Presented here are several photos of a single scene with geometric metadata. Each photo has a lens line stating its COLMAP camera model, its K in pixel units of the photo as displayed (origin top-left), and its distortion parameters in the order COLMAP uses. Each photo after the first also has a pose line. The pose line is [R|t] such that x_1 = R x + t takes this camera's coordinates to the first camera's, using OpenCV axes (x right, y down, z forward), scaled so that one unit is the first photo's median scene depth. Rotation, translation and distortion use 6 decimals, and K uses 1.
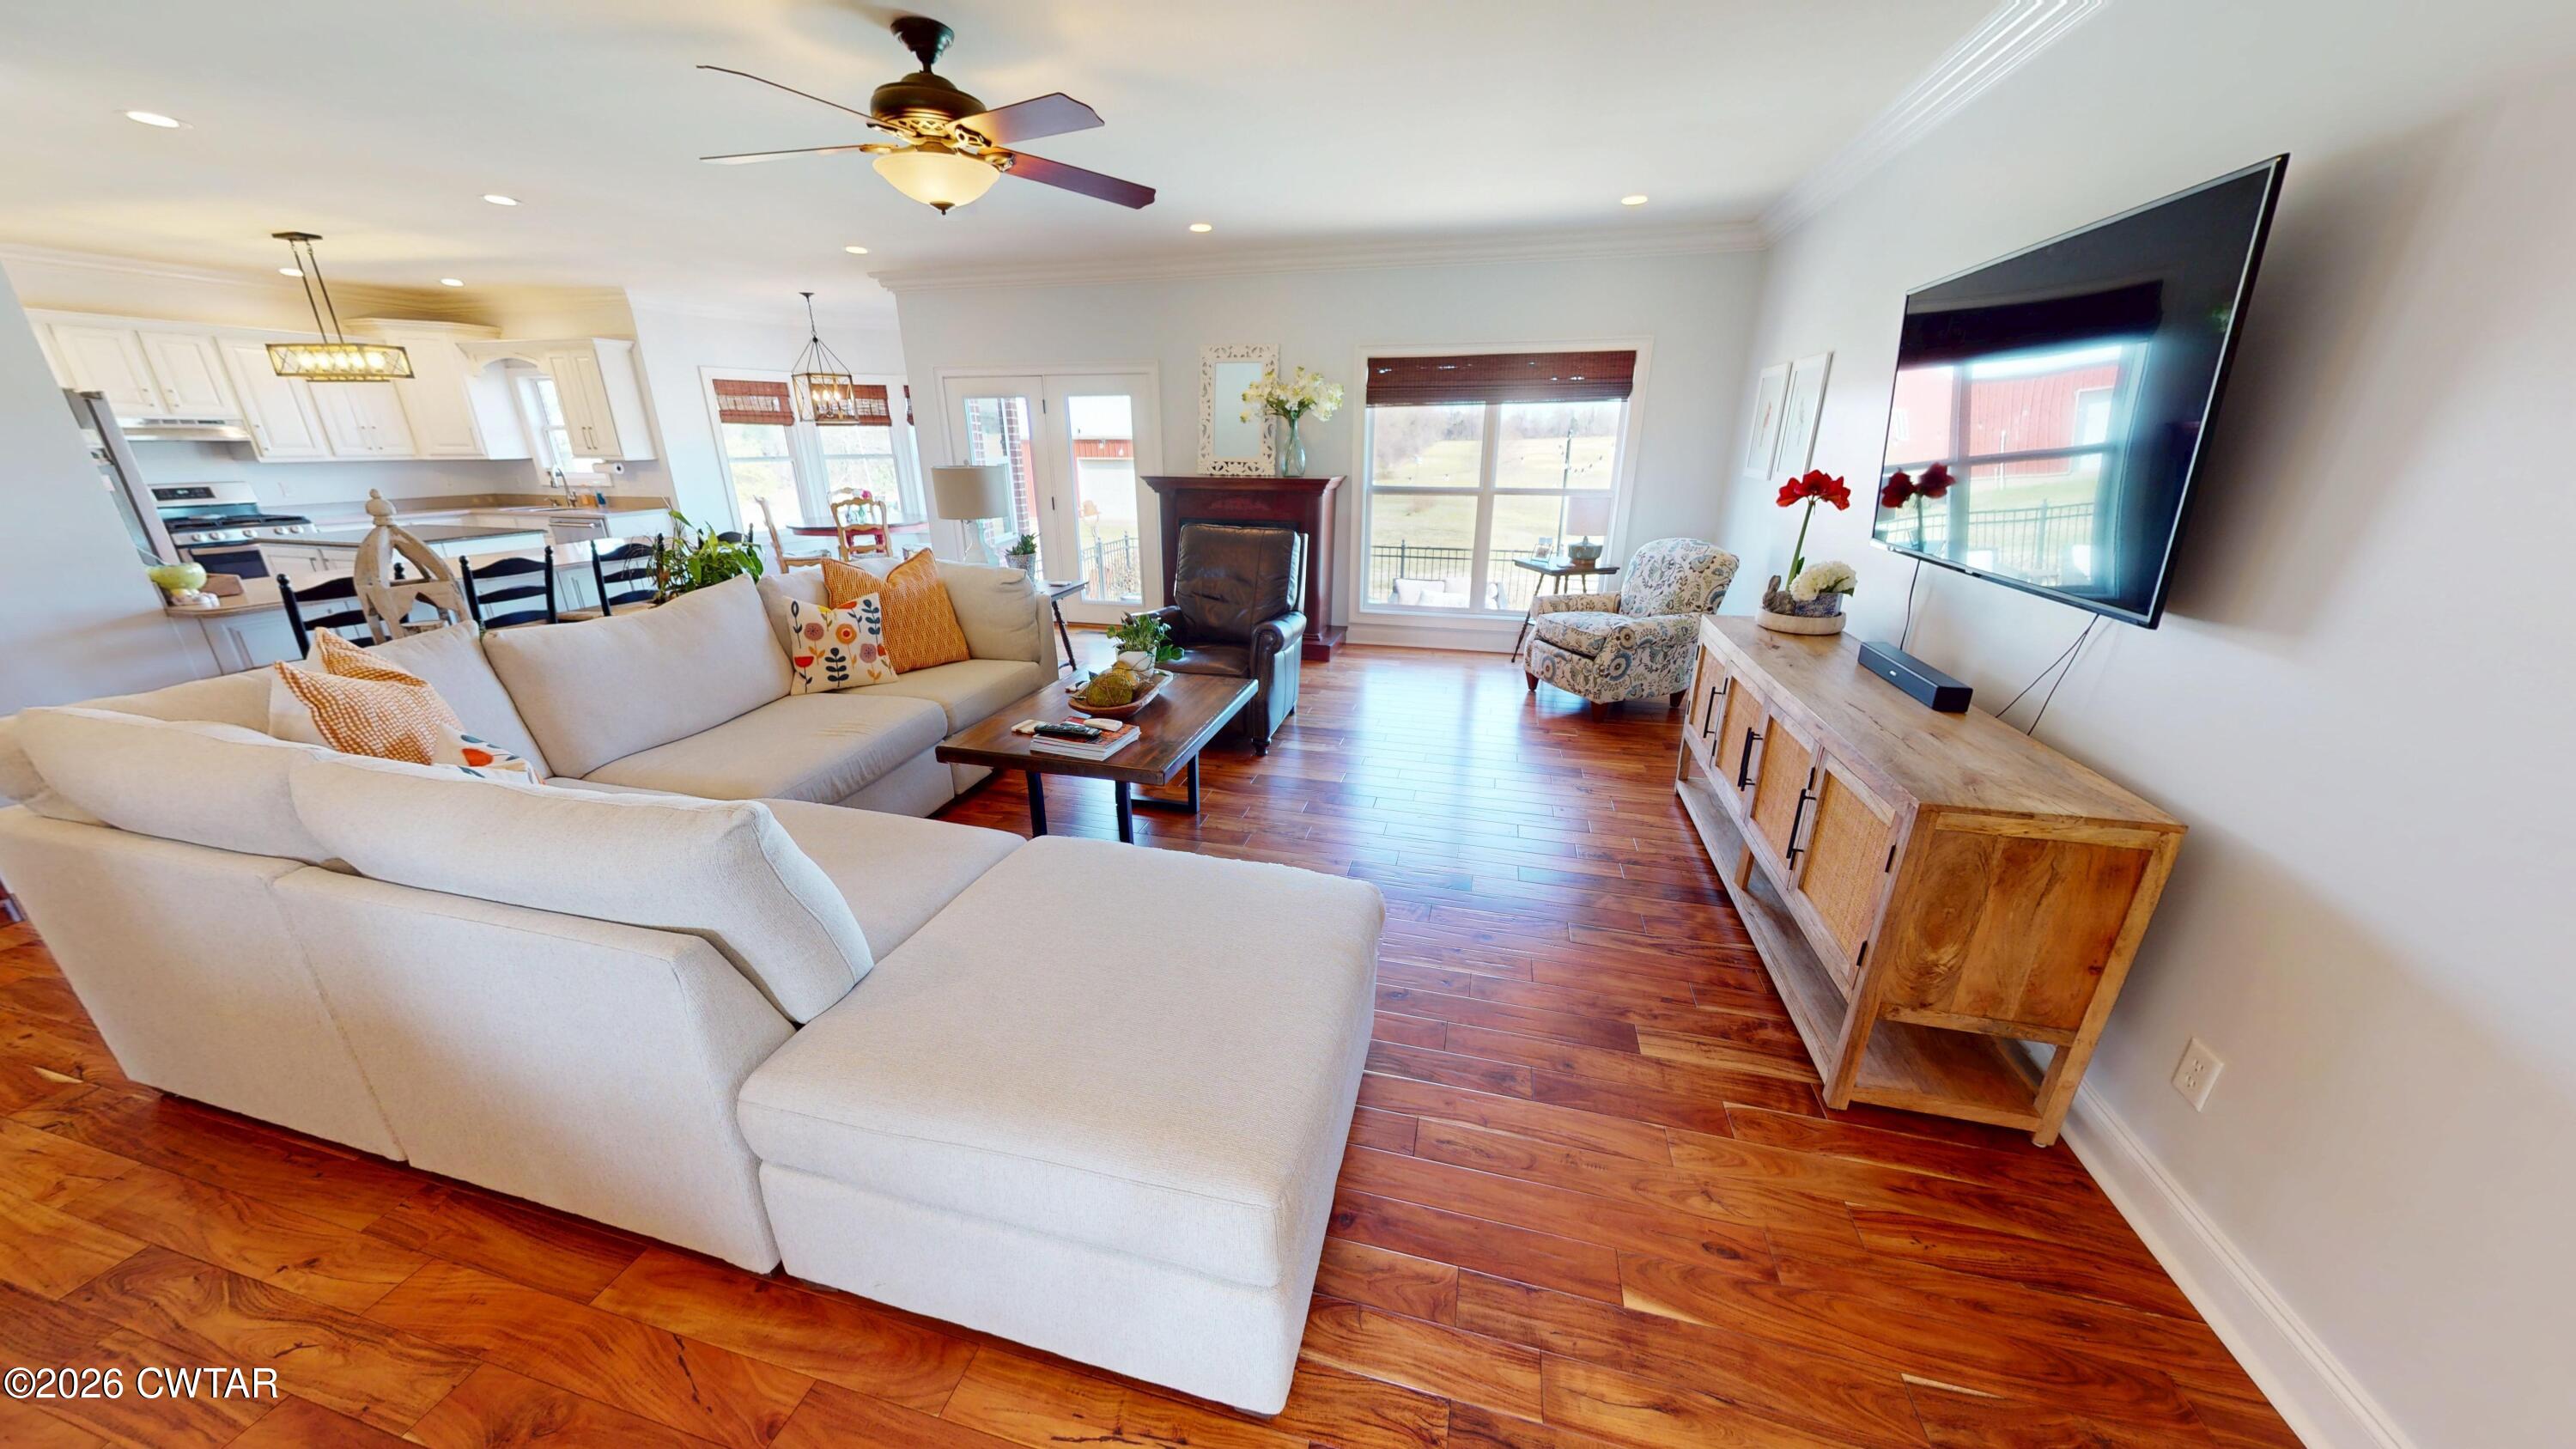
lens RADIAL K [[819.1, 0, 1282.8], [0, 819.1, 729.1], [0, 0, 1]] dist [-0.001024, -0.000090]
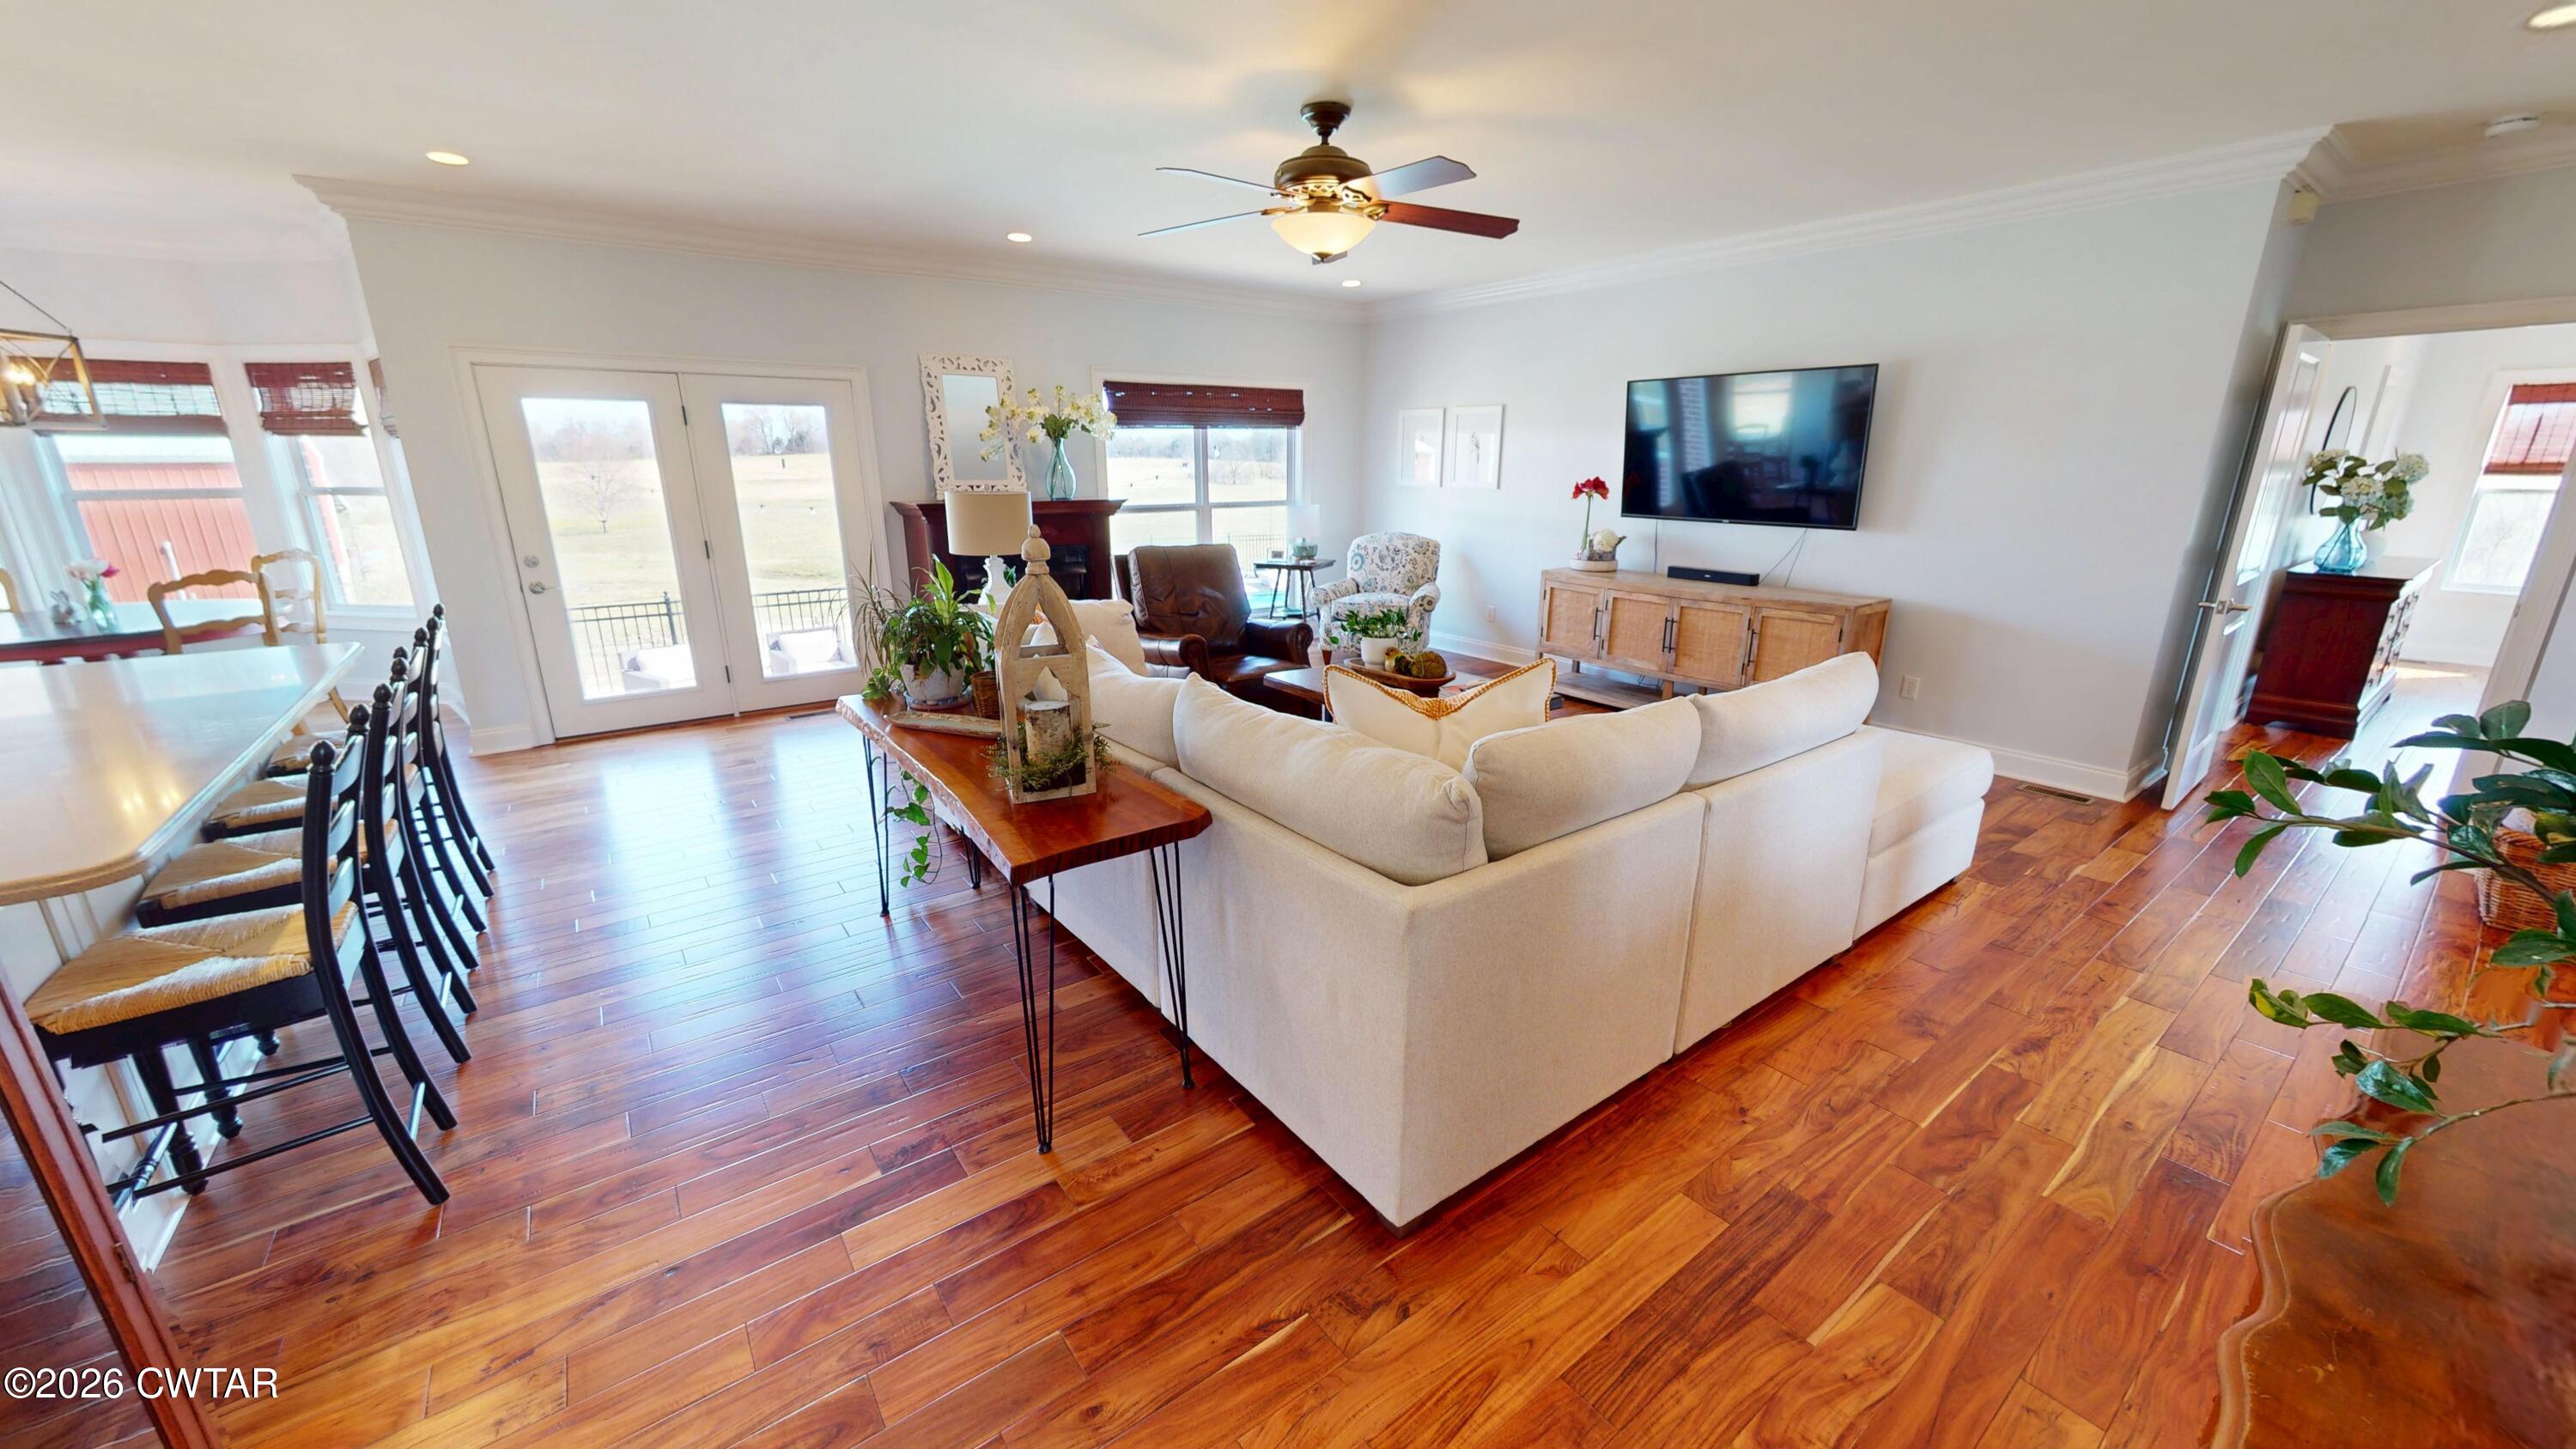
lens RADIAL K [[941.4, 0, 1289.9], [0, 941.4, 729.0], [0, 0, 1]] dist [0.000457, -0.000085]
pose [[0.627836, -0.216230, 0.747708, -0.682150], [0.260792, 0.963549, 0.059668, -0.045986], [-0.733355, 0.157535, 0.661342, 0.124426]]
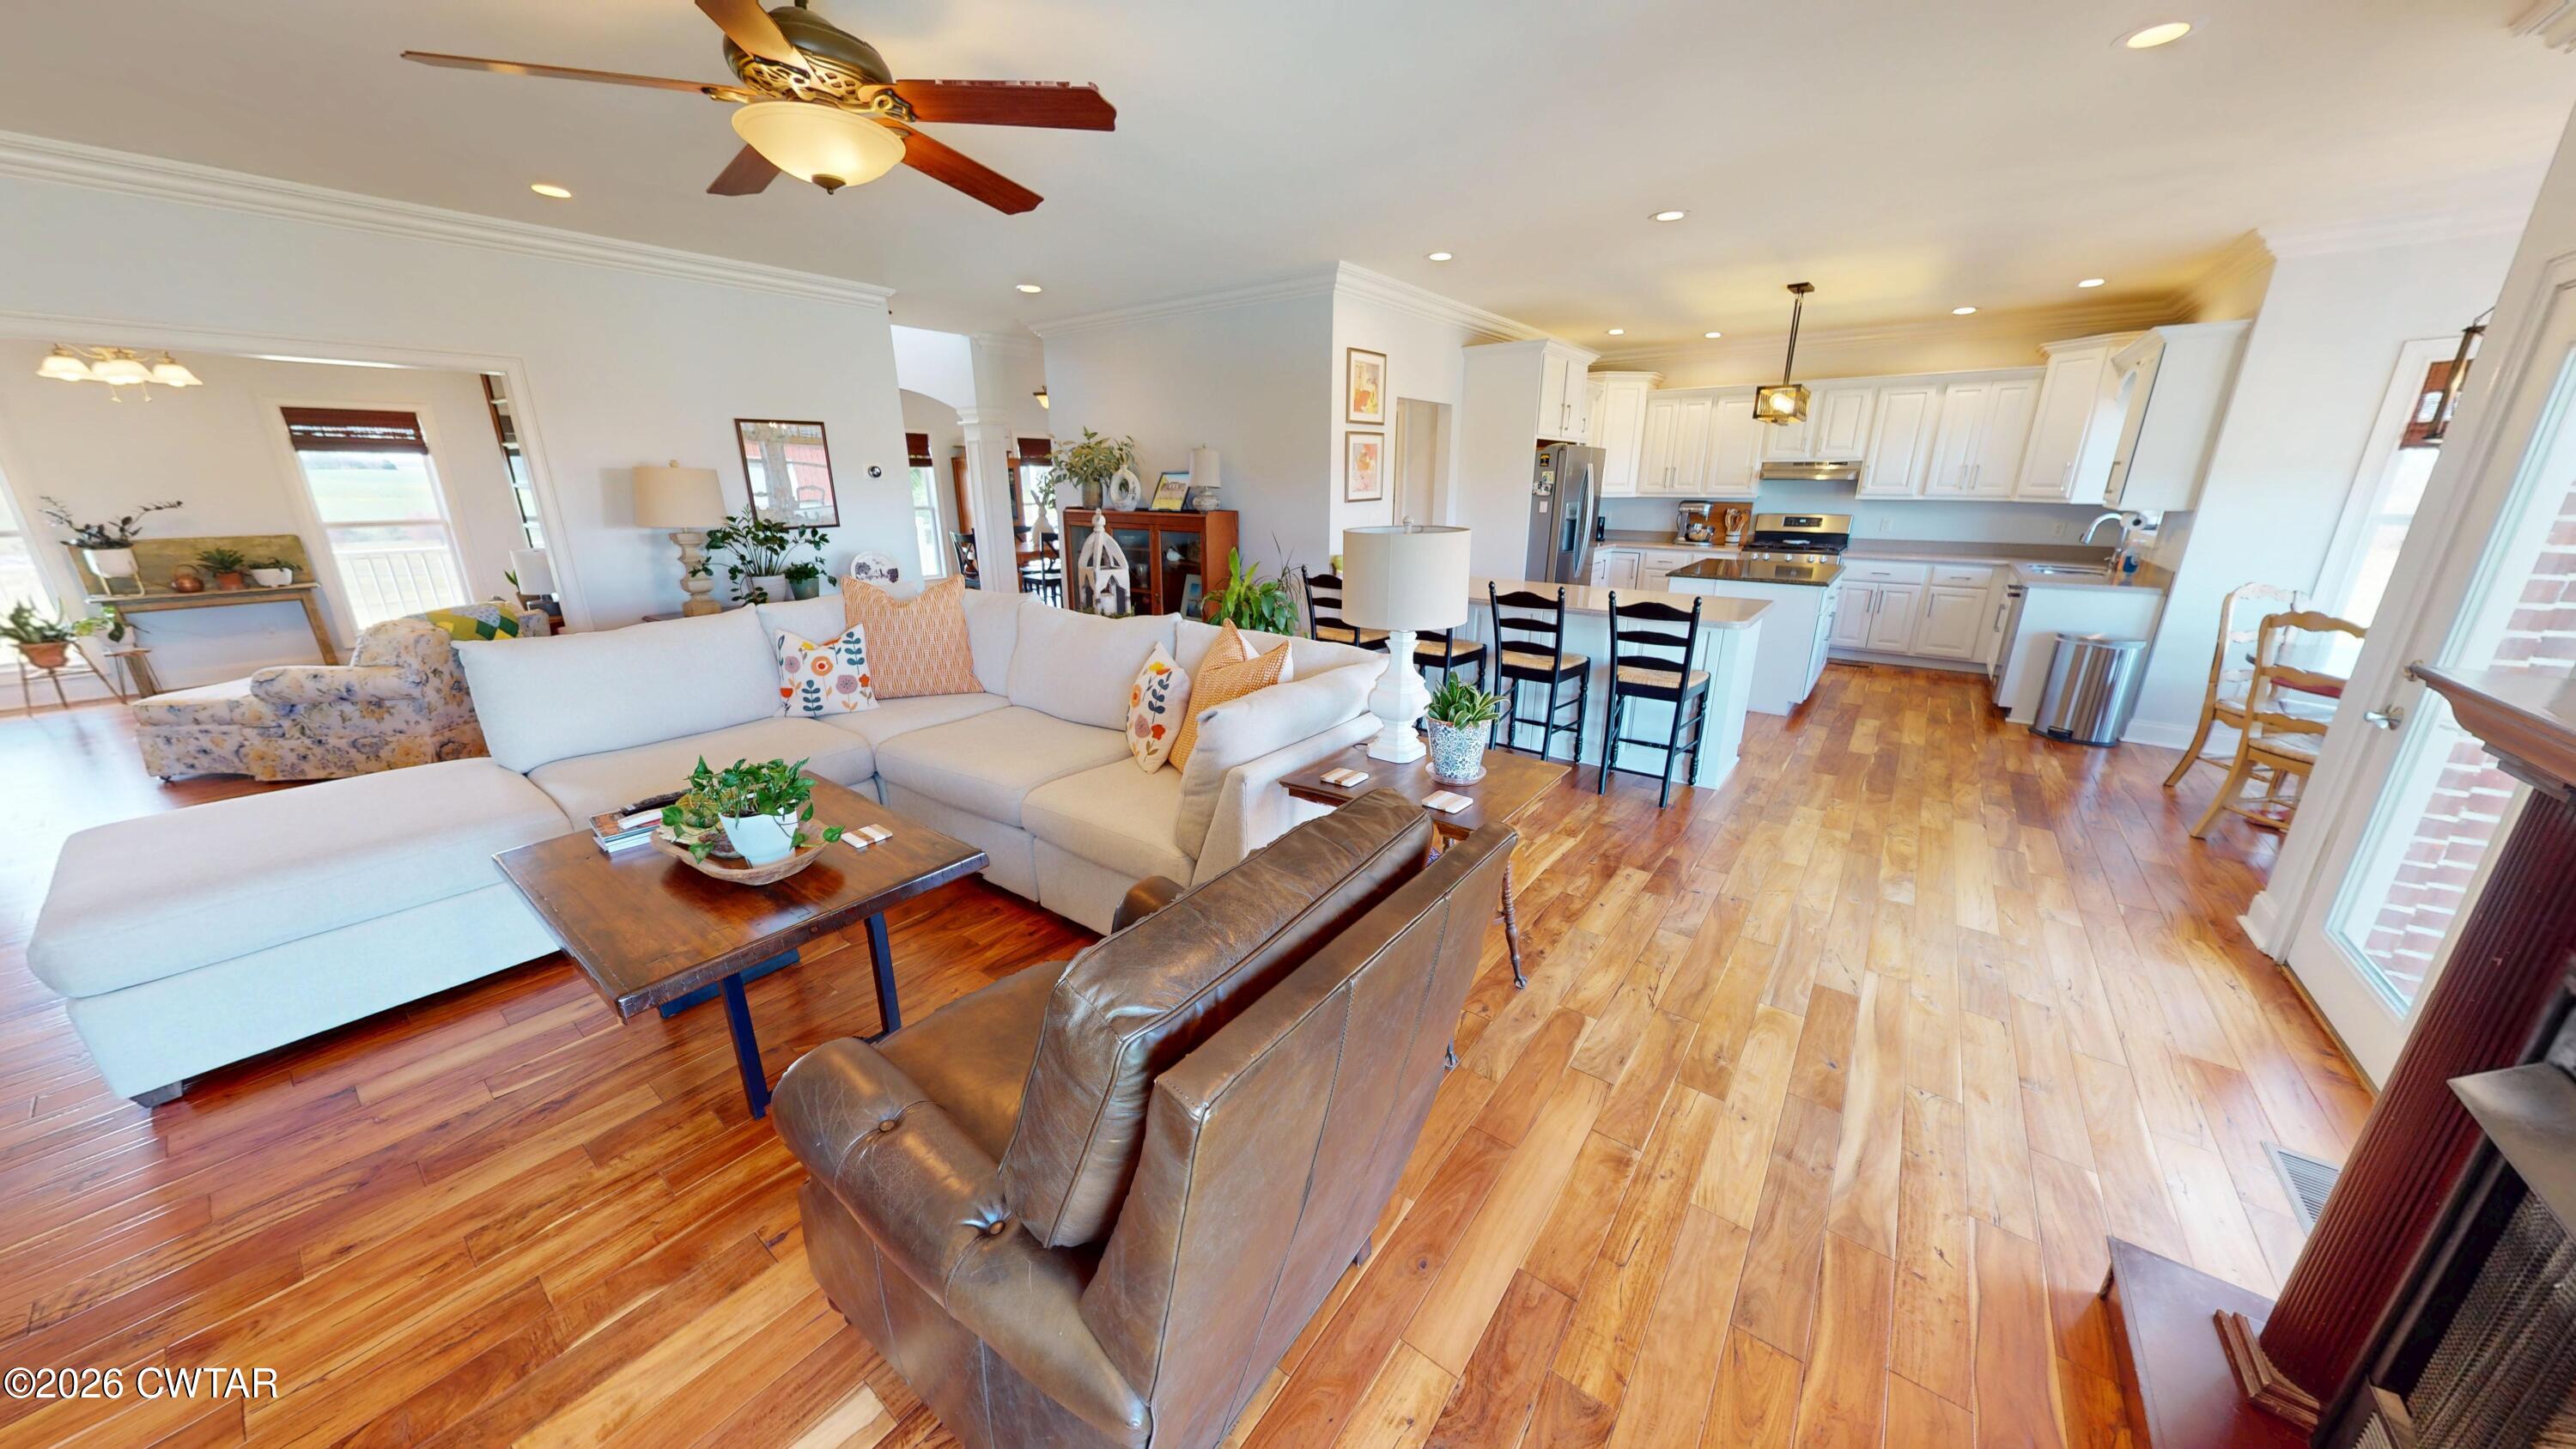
lens RADIAL K [[819.1, 0, 1282.8], [0, 819.1, 729.1], [0, 0, 1]] dist [-0.001024, -0.000090]
pose [[-0.387975, 0.271422, -0.880798, 0.106251], [-0.303935, 0.864521, 0.400284, -0.285674], [0.870114, 0.423005, -0.252918, 0.796825]]
